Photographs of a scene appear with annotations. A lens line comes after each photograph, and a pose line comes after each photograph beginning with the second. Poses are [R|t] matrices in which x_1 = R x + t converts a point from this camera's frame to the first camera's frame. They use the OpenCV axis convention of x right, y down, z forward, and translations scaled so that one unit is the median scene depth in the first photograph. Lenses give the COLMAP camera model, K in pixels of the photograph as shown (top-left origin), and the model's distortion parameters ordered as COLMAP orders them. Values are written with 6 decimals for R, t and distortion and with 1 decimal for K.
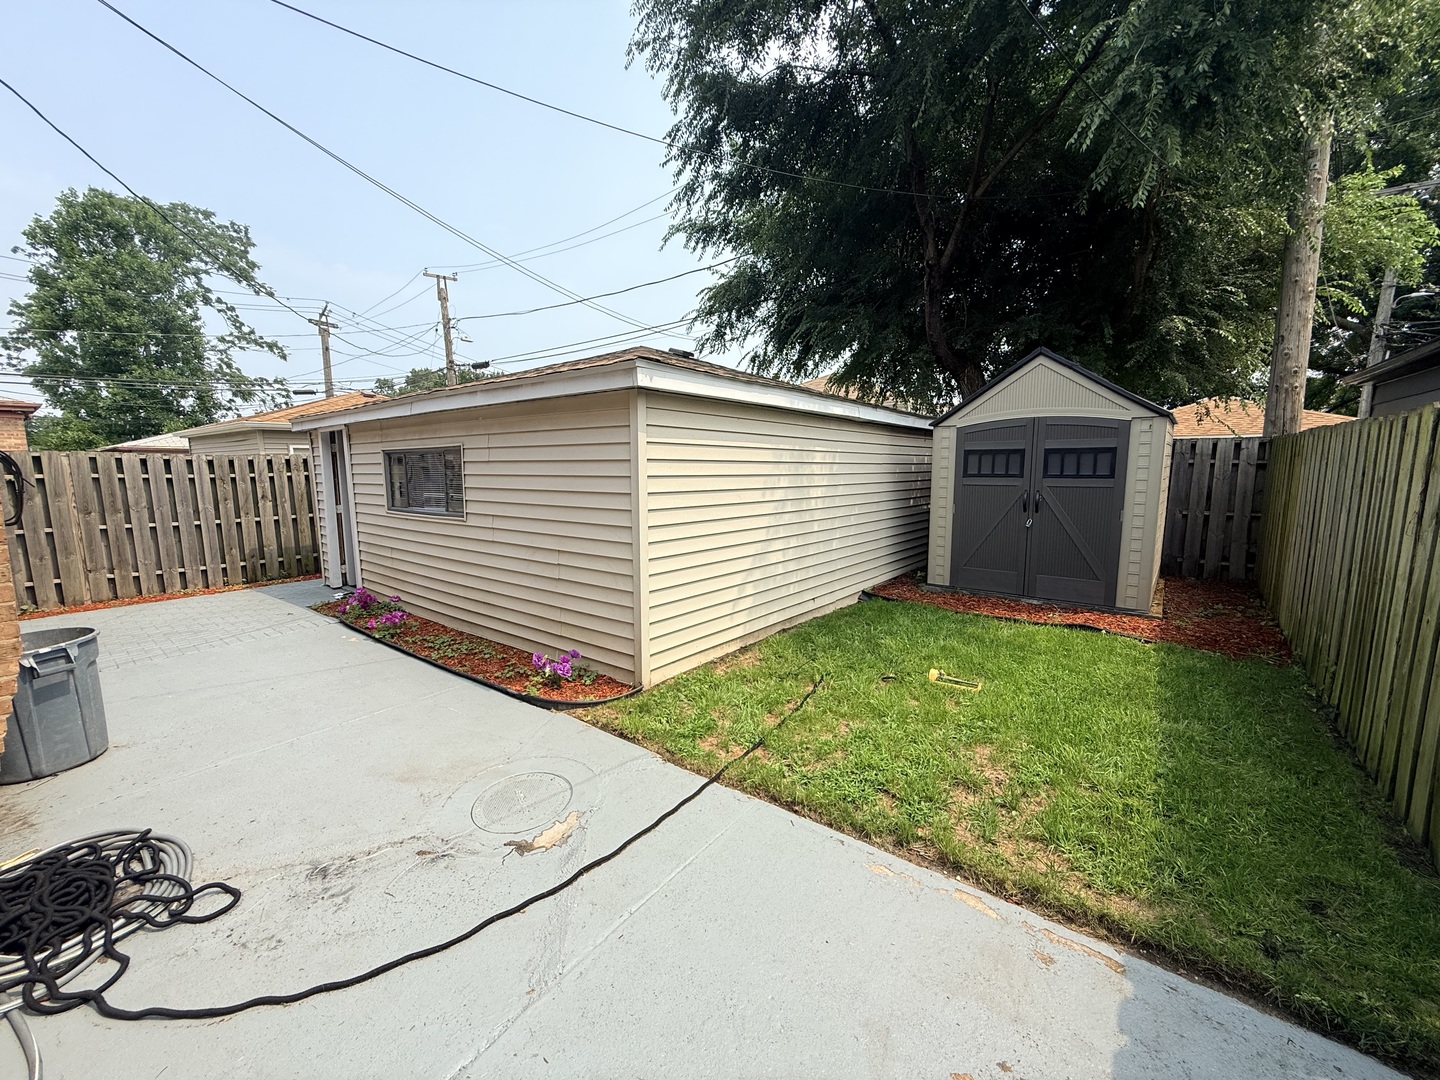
lens RADIAL K [[578.8, 0, 715.5], [0, 578.8, 543.3], [0, 0, 1]] dist [0.001367, 0.000793]
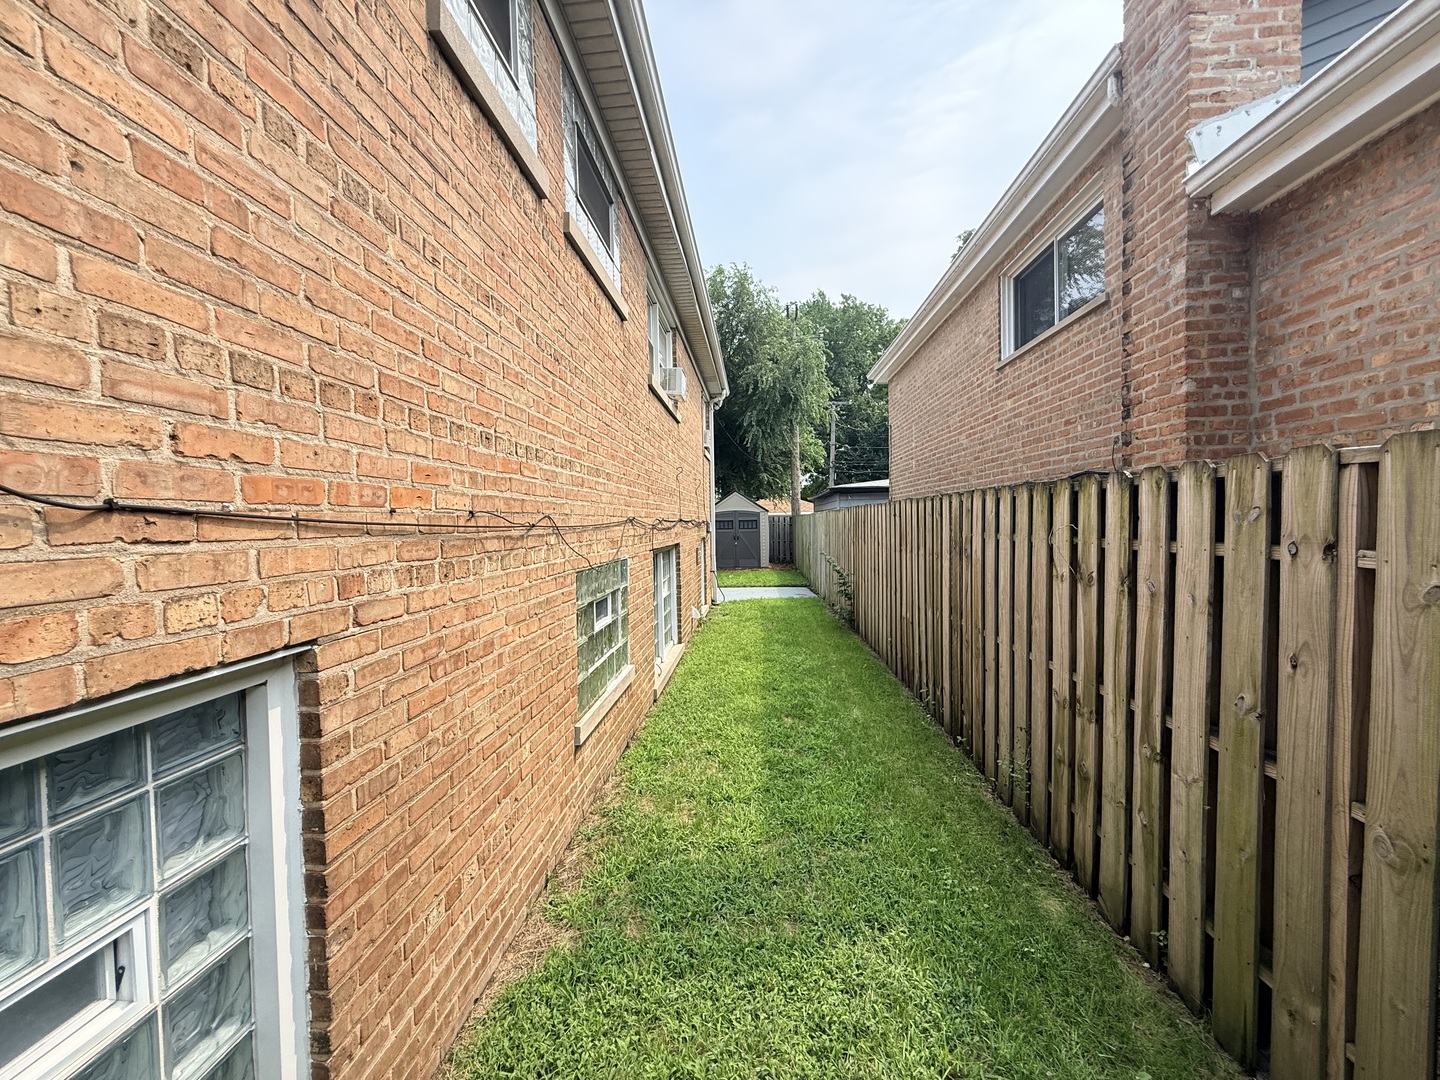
lens RADIAL K [[578.8, 0, 719.9], [0, 578.8, 539.7], [0, 0, 1]] dist [0.001367, 0.000793]
pose [[0.831125, -0.031876, 0.555171, -0.245934], [0.093430, 0.992168, -0.082903, 0.037899], [-0.548180, 0.120772, 0.827595, -0.301442]]
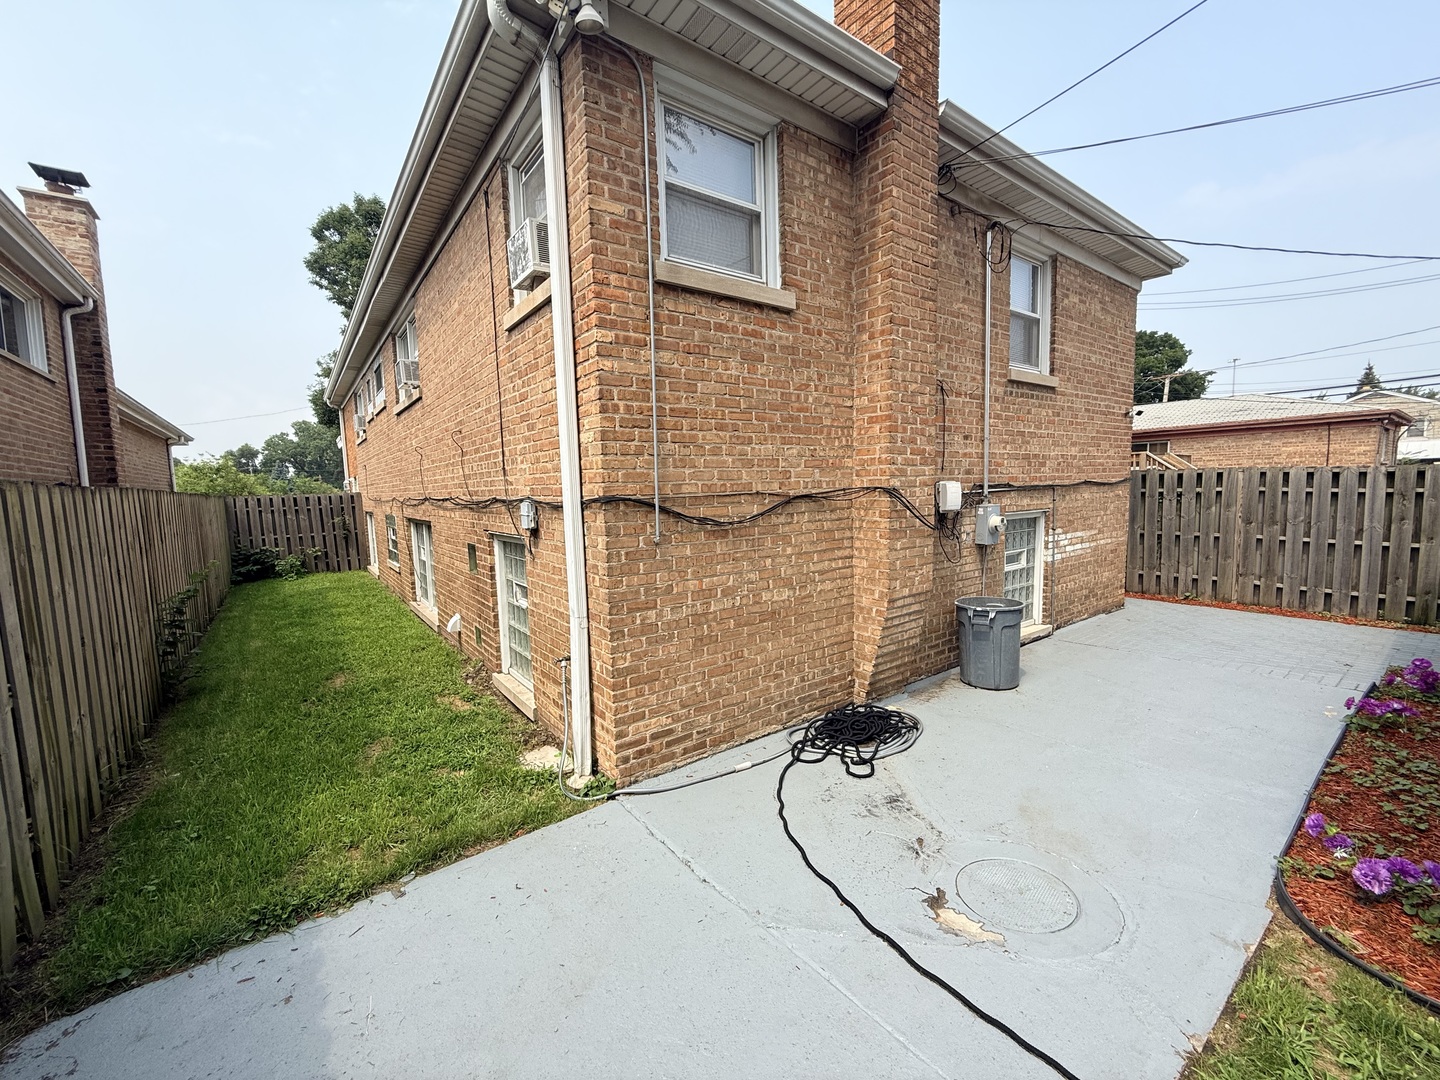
lens RADIAL K [[578.8, 0, 713.1], [0, 578.8, 537.1], [0, 0, 1]] dist [0.001367, 0.000793]
pose [[-0.265823, 0.102373, -0.958571, 0.243496], [-0.103697, 0.985540, 0.134010, -0.066545], [0.958428, 0.135024, -0.251364, 0.302198]]
